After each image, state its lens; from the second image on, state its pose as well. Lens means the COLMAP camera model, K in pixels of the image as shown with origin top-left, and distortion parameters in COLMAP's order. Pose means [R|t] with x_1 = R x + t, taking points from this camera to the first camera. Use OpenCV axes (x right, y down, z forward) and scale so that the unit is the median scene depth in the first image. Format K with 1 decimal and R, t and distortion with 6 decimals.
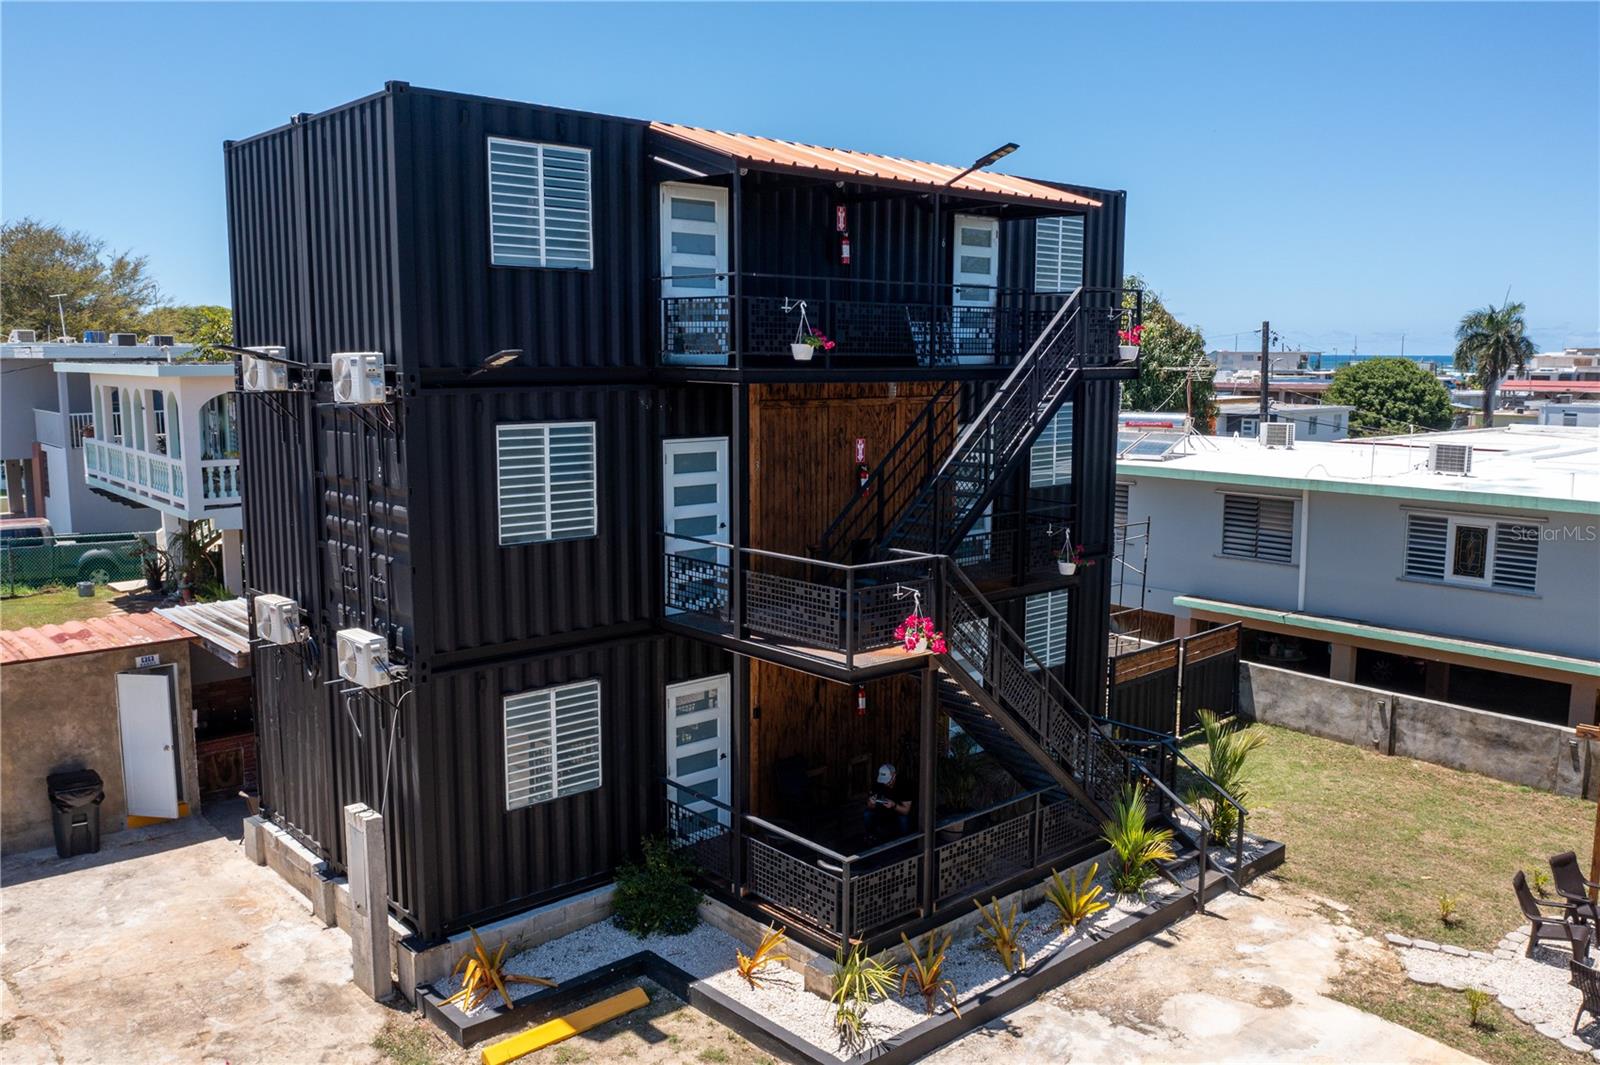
lens RADIAL K [[1267.7, 0, 803.6], [0, 1267.7, 532.5], [0, 0, 1]] dist [-0.012439, -0.006281]
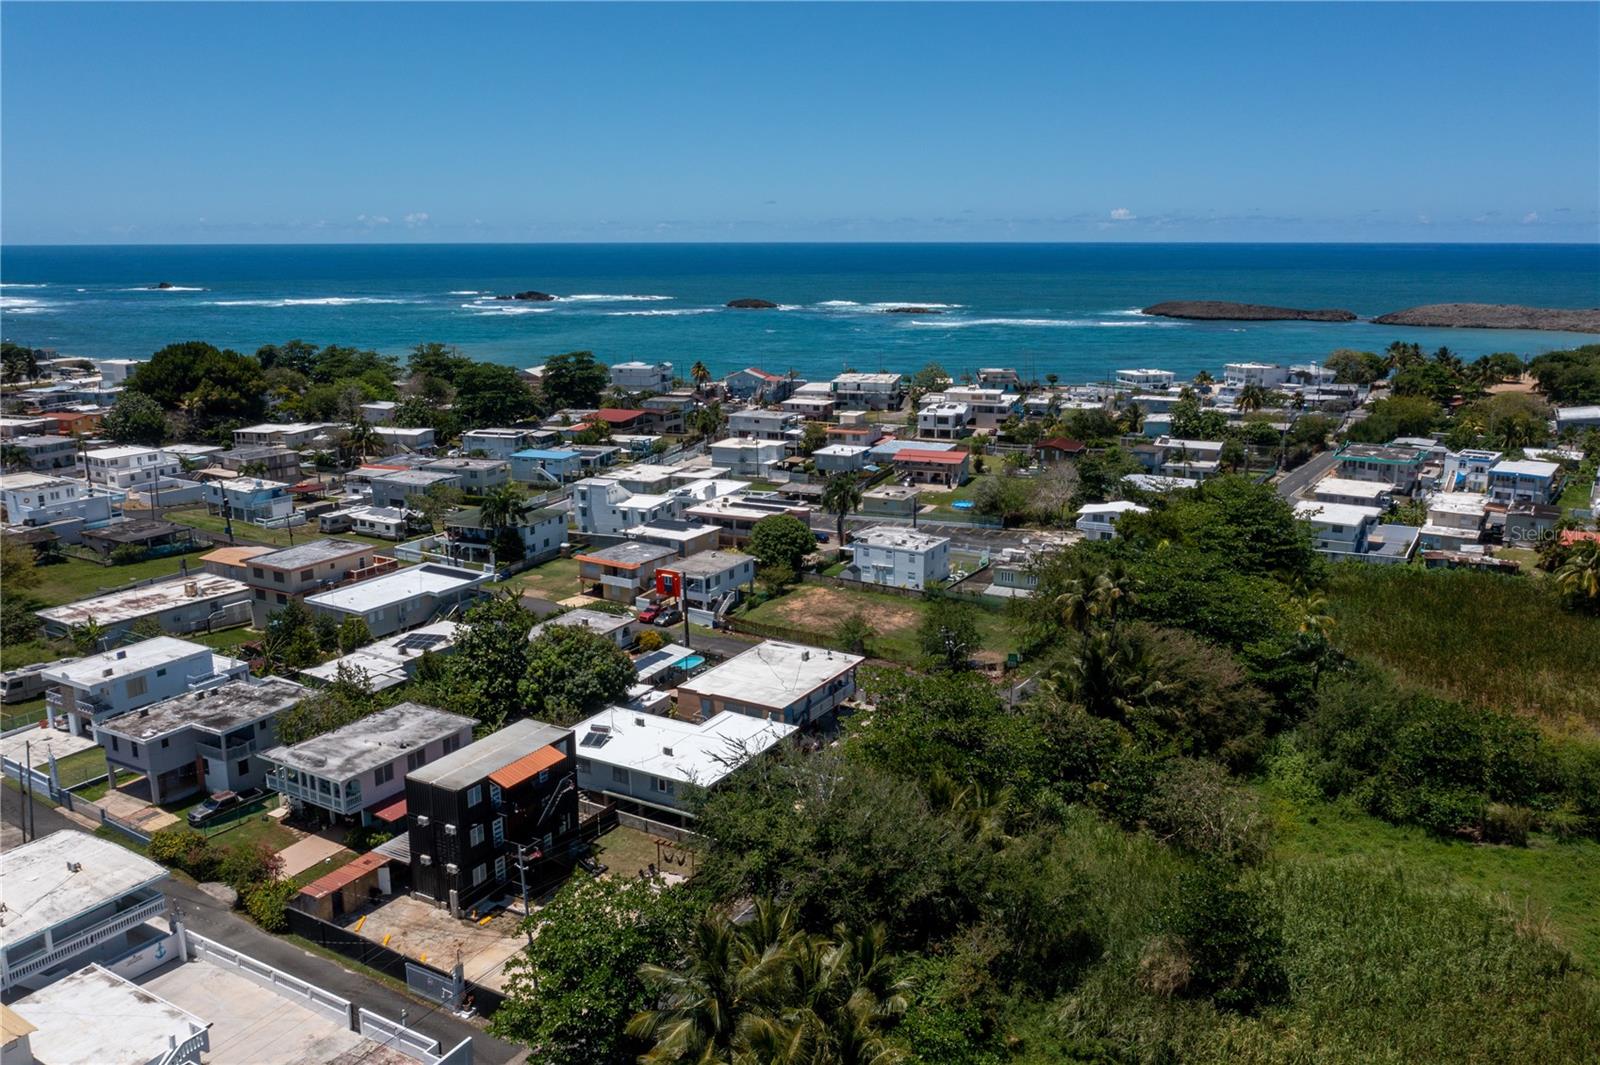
lens RADIAL K [[1267.7, 0, 803.6], [0, 1267.7, 532.5], [0, 0, 1]] dist [-0.012439, -0.006281]
pose [[0.949881, -0.074304, 0.303654, -0.429788], [0.046676, 0.994164, 0.097260, -1.951185], [-0.309108, -0.078212, 0.947805, -5.035365]]
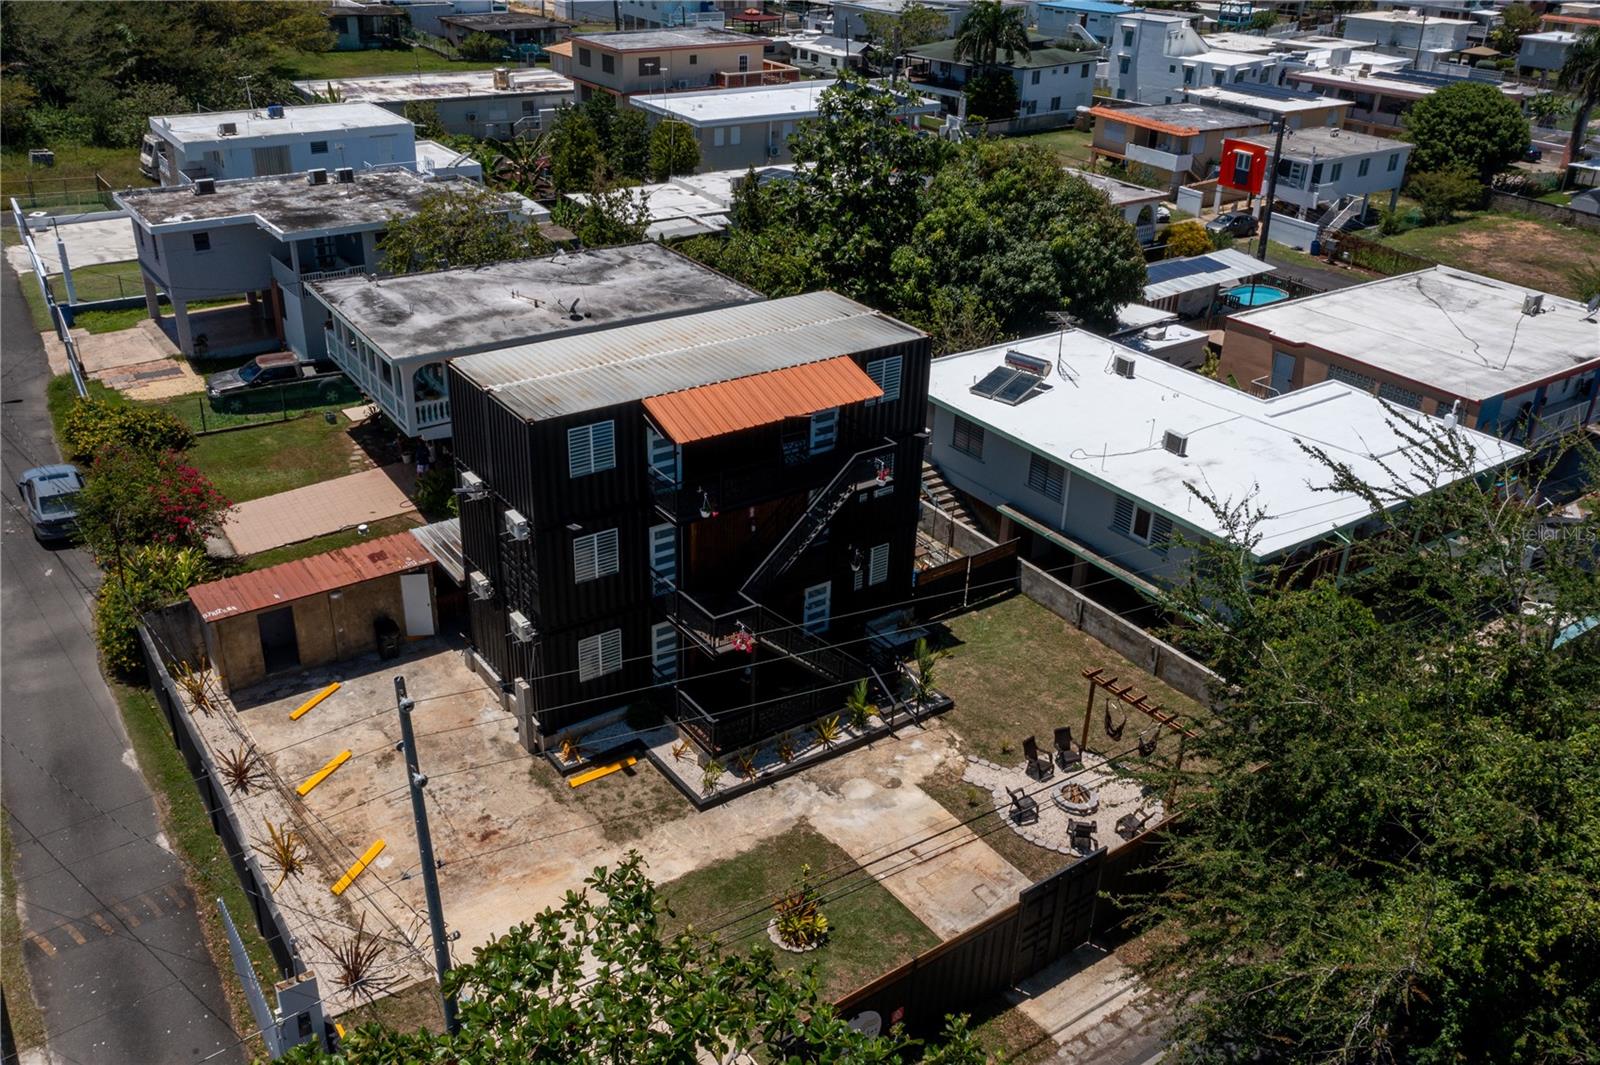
lens RADIAL K [[1346.7, 0, 800.0], [0, 1346.7, 532.5], [0, 0, 1]] dist [-0.008859, -0.007533]
pose [[0.992974, 0.077415, -0.089500, 0.359454], [-0.044188, 0.944183, 0.326443, -0.840758], [0.109776, -0.320195, 0.940970, -1.177418]]
